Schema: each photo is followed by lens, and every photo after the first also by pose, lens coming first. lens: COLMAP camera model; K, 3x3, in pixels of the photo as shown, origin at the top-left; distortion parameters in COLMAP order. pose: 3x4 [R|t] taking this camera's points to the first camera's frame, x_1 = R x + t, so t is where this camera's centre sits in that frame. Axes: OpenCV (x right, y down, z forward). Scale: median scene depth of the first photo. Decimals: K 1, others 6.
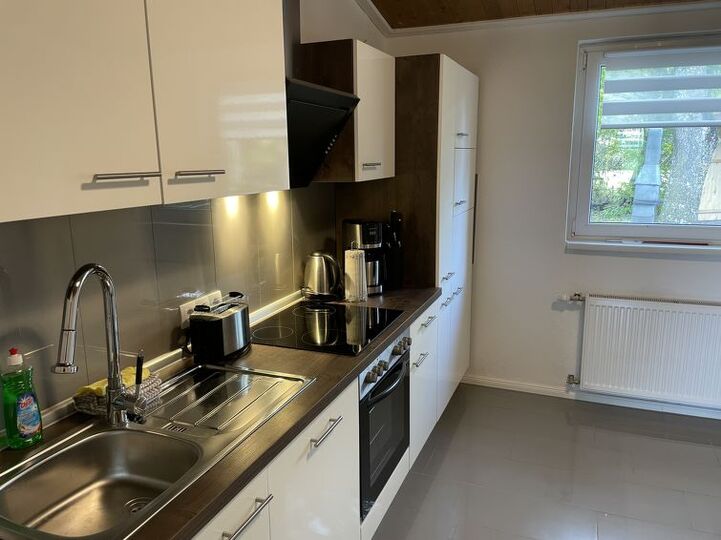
lens RADIAL K [[554.4, 0, 360.5], [0, 554.4, 270.0], [0, 0, 1]] dist [0.078788, -0.150405]
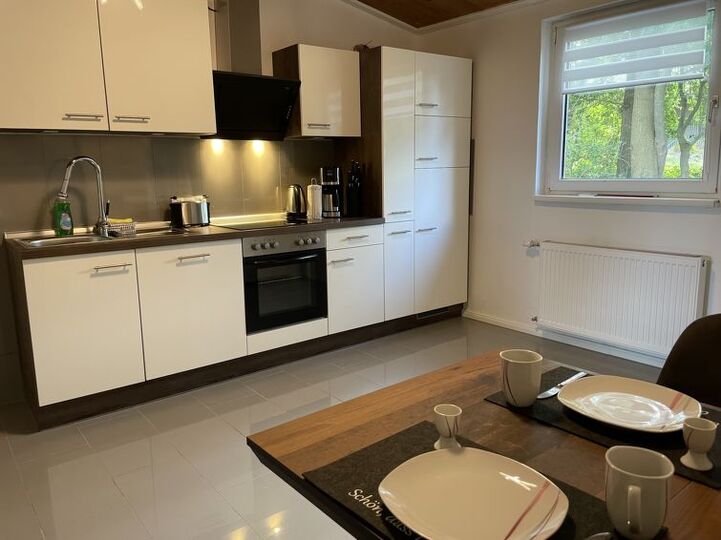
lens RADIAL K [[554.4, 0, 360.5], [0, 554.4, 270.0], [0, 0, 1]] dist [0.078788, -0.150405]
pose [[0.866976, 0.084785, -0.491084, 0.835590], [-0.091107, 0.995780, 0.011076, 0.161692], [0.489950, 0.035138, 0.871042, -0.224268]]
